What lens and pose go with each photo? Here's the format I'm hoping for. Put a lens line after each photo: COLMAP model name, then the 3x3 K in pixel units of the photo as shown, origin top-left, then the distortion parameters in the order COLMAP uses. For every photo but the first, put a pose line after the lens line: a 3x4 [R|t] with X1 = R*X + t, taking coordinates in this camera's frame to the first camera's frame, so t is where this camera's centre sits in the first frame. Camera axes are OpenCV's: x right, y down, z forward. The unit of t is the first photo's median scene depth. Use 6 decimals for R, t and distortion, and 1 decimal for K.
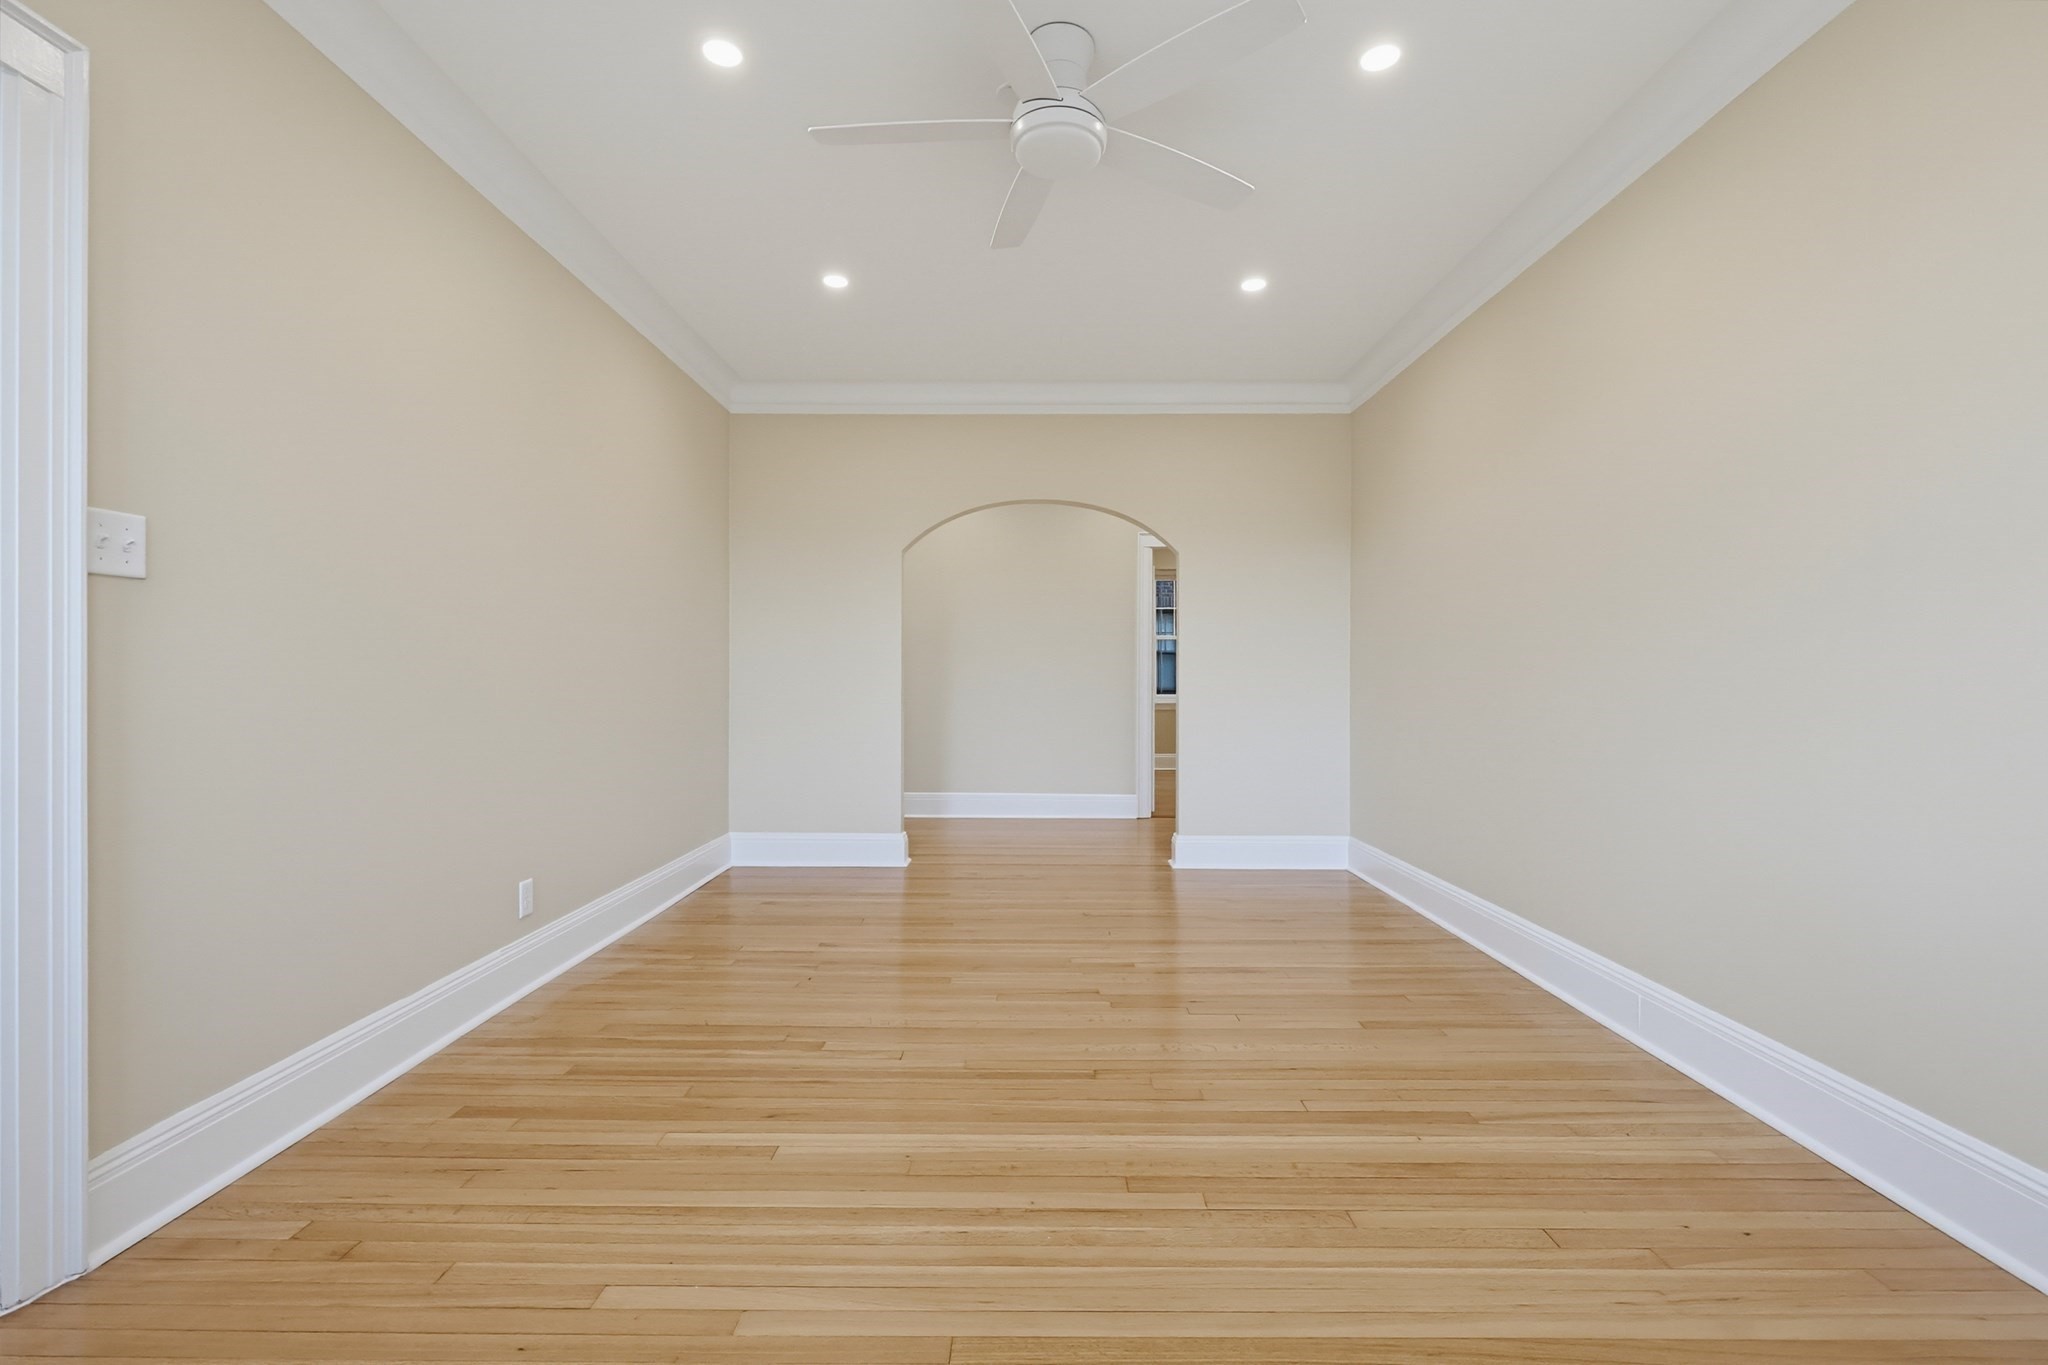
lens RADIAL K [[865.2, 0, 1031.5], [0, 865.2, 680.9], [0, 0, 1]] dist [0.000588, 0.000157]
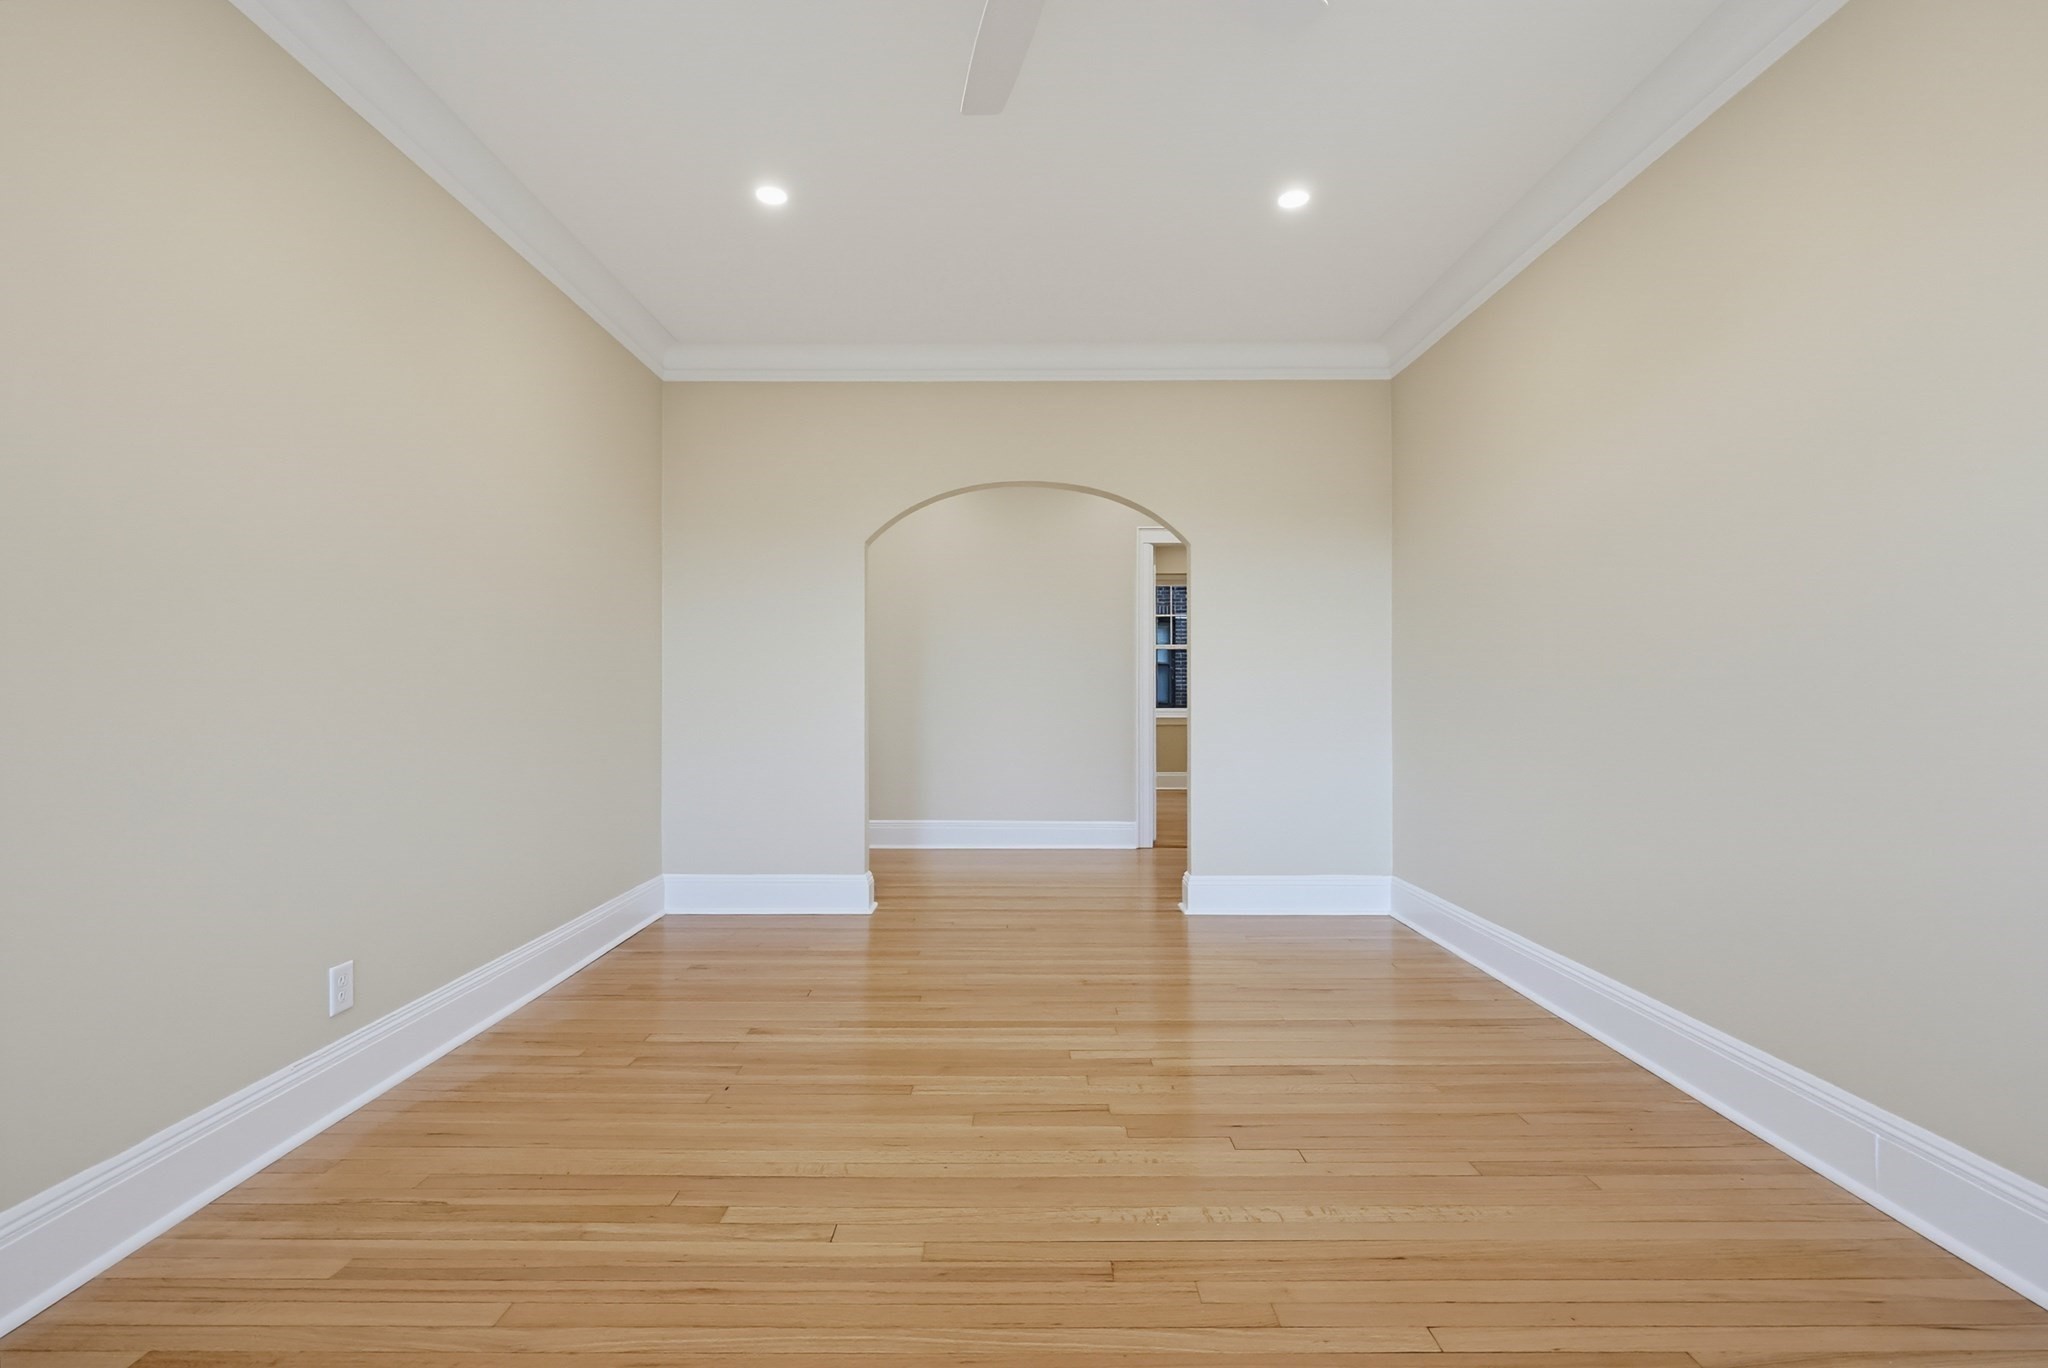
lens RADIAL K [[865.2, 0, 1031.5], [0, 865.2, 682.4], [0, 0, 1]] dist [0.000588, 0.000157]
pose [[0.999869, -0.003239, 0.015854, -0.000323], [0.003444, 0.999910, -0.012938, -0.000868], [-0.015811, 0.012991, 0.999791, 0.202767]]
